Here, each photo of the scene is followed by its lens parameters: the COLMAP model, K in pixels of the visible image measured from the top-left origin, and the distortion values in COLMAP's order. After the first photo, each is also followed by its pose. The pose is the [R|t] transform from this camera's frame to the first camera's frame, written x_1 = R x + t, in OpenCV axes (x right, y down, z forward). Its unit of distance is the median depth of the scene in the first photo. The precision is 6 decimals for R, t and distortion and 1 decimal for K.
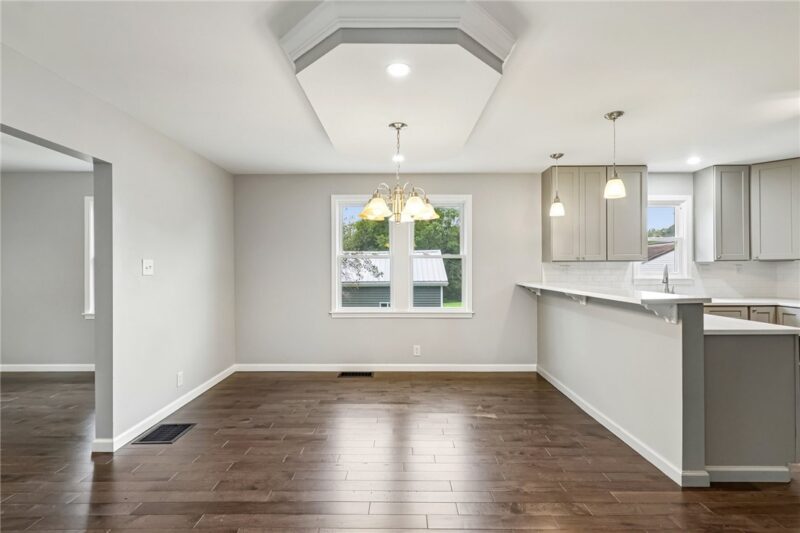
lens RADIAL K [[378.1, 0, 400.0], [0, 378.1, 266.5], [0, 0, 1]] dist [0.000740, -0.000237]
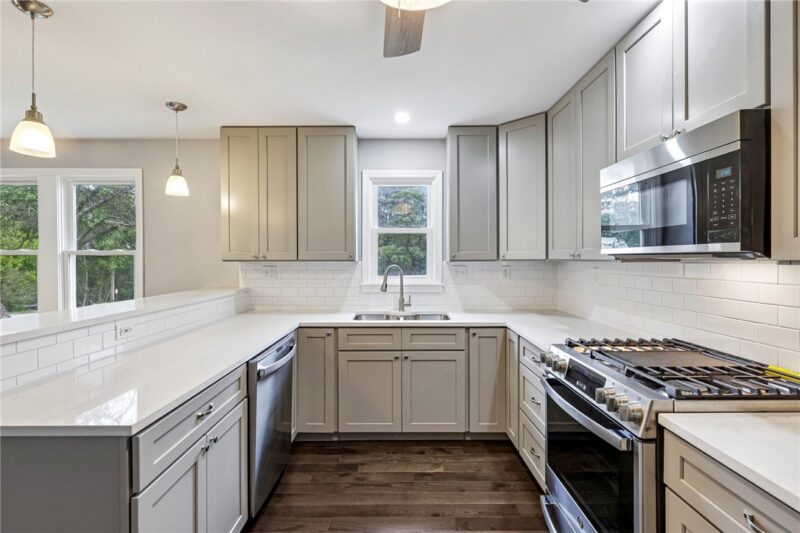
lens RADIAL K [[386.4, 0, 398.0], [0, 386.4, 260.3], [0, 0, 1]] dist [0.003697, 0.000458]
pose [[0.999997, 0.002301, 0.000390, 0.735896], [-0.002301, 0.999997, -0.000603, -0.015015], [-0.000392, 0.000602, 1.000000, 0.275355]]
